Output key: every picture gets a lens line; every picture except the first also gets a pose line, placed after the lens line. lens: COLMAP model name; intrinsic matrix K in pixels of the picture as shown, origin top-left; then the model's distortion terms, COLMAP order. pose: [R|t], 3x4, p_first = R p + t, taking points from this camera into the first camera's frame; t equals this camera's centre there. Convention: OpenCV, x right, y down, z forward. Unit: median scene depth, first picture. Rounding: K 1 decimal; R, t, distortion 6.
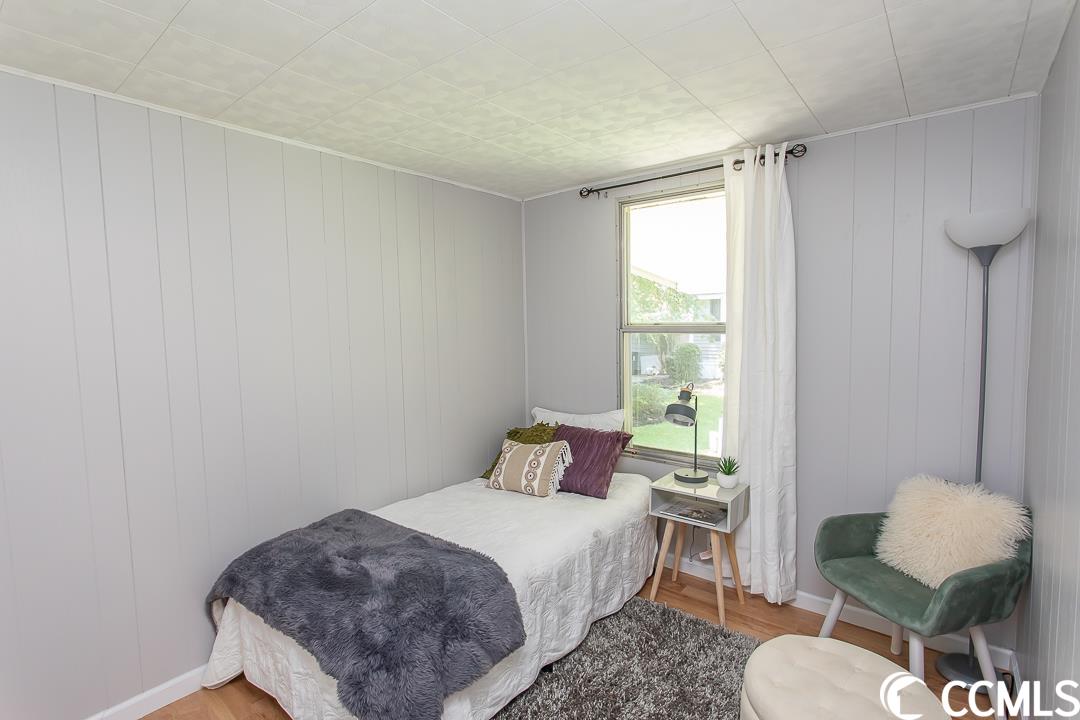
lens RADIAL K [[522.9, 0, 536.9], [0, 522.9, 358.1], [0, 0, 1]] dist [-0.016202, 0.008601]
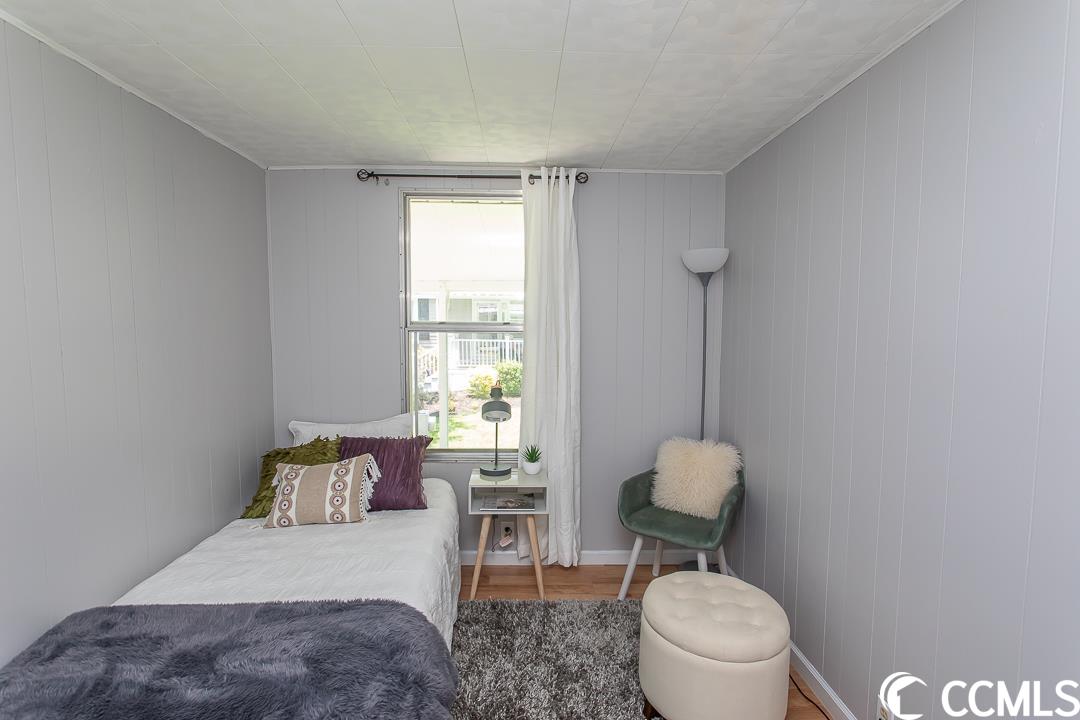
lens RADIAL K [[522.9, 0, 536.9], [0, 522.9, 358.1], [0, 0, 1]] dist [-0.016202, 0.008601]
pose [[0.760117, -0.028663, 0.649154, -0.323498], [0.028177, 0.999541, 0.011141, -0.005783], [-0.649175, 0.009823, 0.760576, 0.156140]]
